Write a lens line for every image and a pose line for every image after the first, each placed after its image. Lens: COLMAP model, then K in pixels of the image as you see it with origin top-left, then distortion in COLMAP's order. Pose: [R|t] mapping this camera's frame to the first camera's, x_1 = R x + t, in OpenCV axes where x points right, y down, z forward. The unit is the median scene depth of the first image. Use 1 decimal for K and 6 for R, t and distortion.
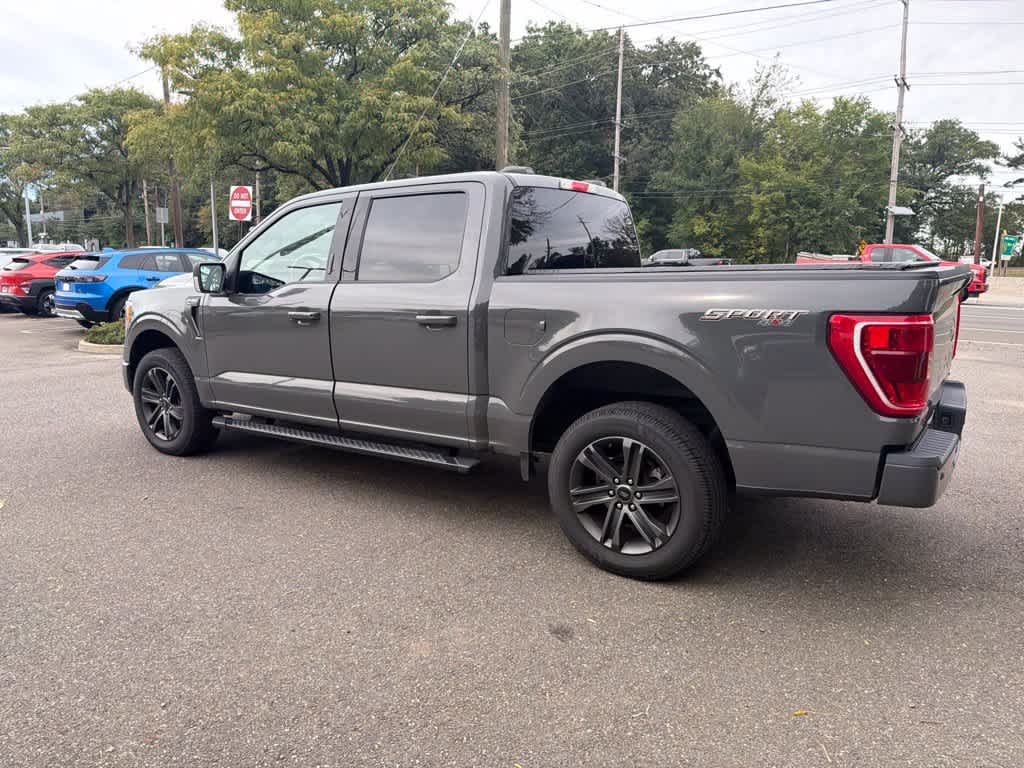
lens RADIAL K [[727.4, 0, 512.0], [0, 727.4, 384.0], [0, 0, 1]] dist [0.041713, -0.053114]
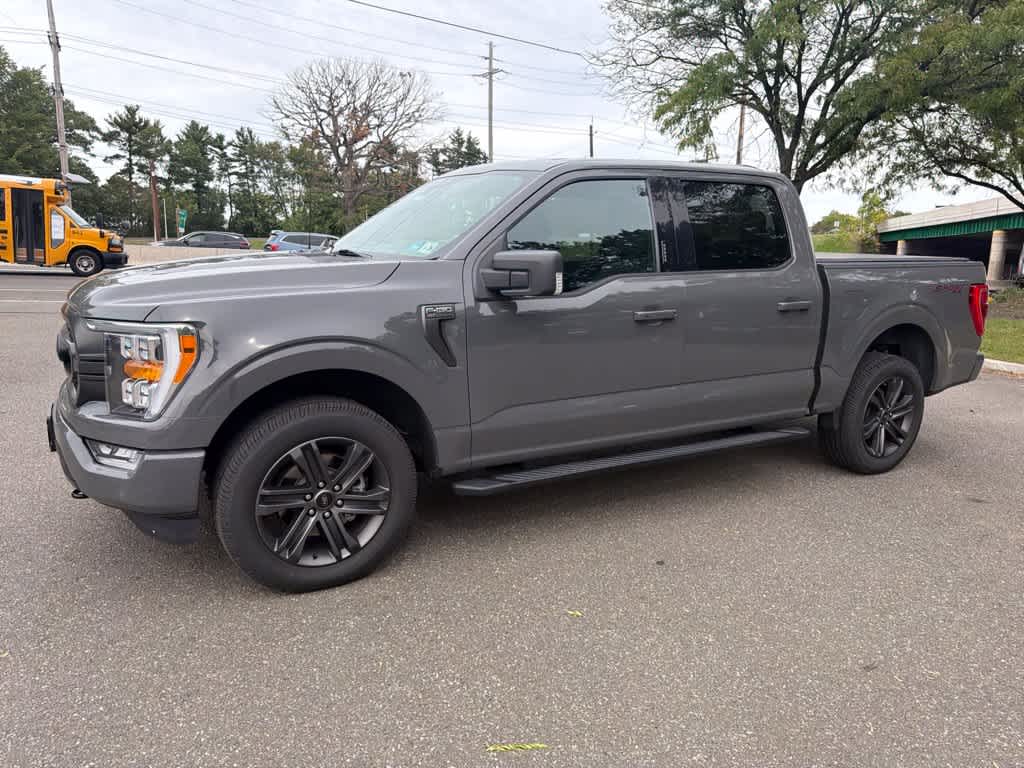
lens RADIAL K [[719.7, 0, 498.4], [0, 719.7, 378.5], [0, 0, 1]] dist [0.056535, -0.066576]
pose [[0.449573, -0.155112, 0.879673, -0.290173], [0.122302, 0.986222, 0.111395, -0.035789], [-0.884831, 0.057506, 0.462350, 0.205224]]
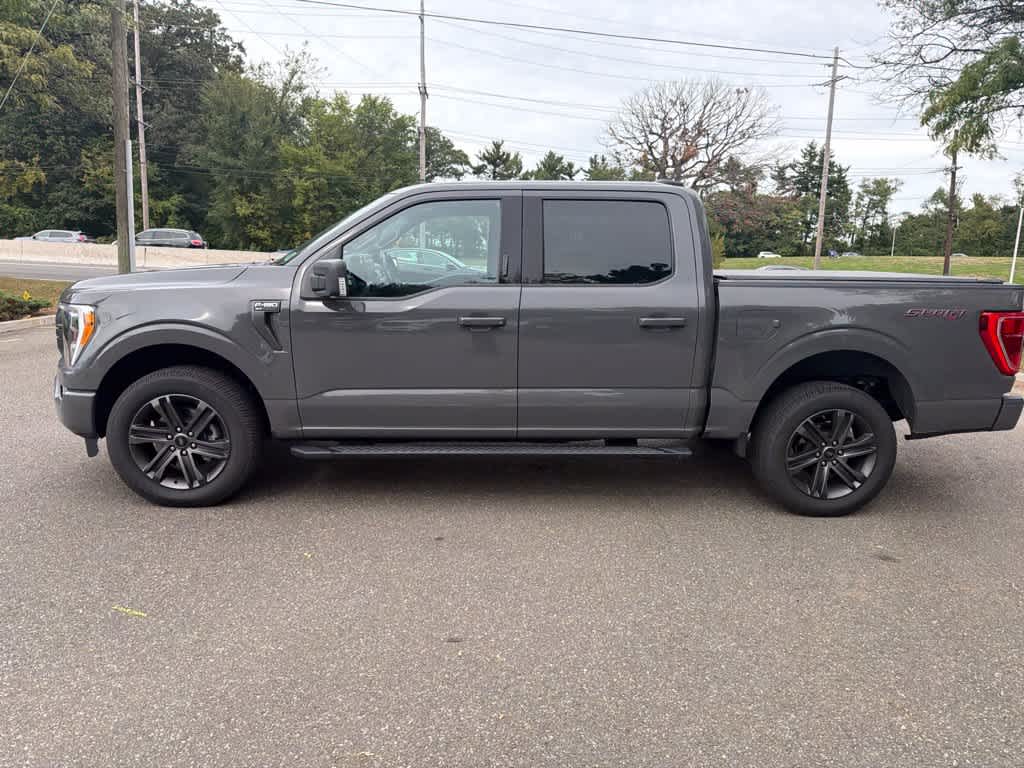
lens RADIAL K [[727.4, 0, 512.0], [0, 727.4, 384.0], [0, 0, 1]] dist [0.041713, -0.053114]
pose [[0.790388, -0.083685, 0.606864, -0.216179], [0.069442, 0.996480, 0.046970, -0.014315], [-0.608658, 0.005017, 0.793417, 0.064279]]
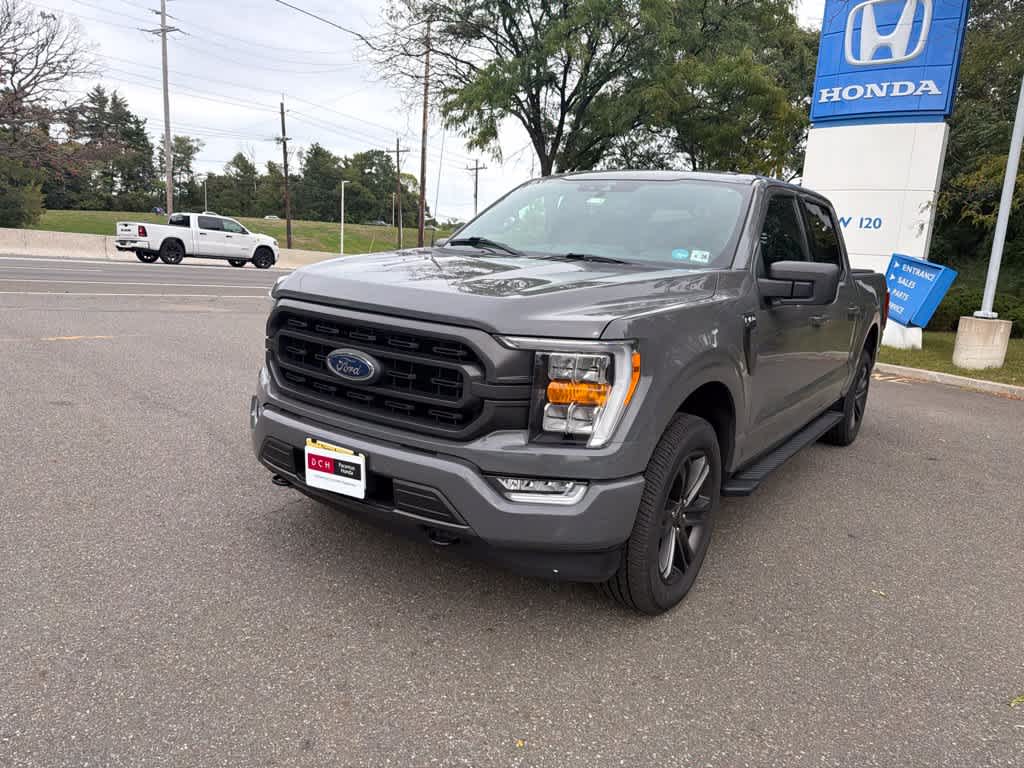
lens RADIAL K [[730.3, 0, 494.2], [0, 730.3, 385.0], [0, 0, 1]] dist [0.009200, -0.012376]
pose [[0.026223, -0.187620, 0.981892, -0.326042], [0.095891, 0.978172, 0.184348, -0.059294], [-0.995046, 0.089320, 0.043642, 0.362857]]
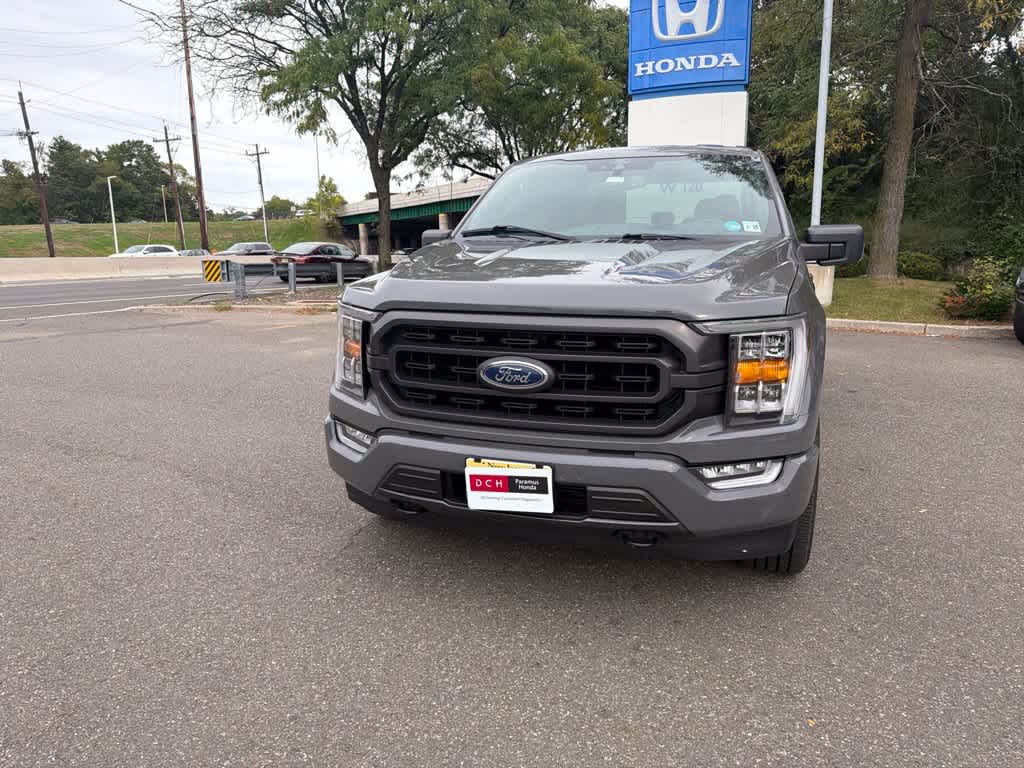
lens RADIAL K [[734.6, 0, 495.3], [0, 734.6, 382.8], [0, 0, 1]] dist [0.002548, -0.006168]
pose [[-0.256705, -0.192382, 0.947149, -0.309066], [0.167644, 0.956271, 0.239671, -0.071481], [-0.951839, 0.220309, -0.213228, 0.436250]]
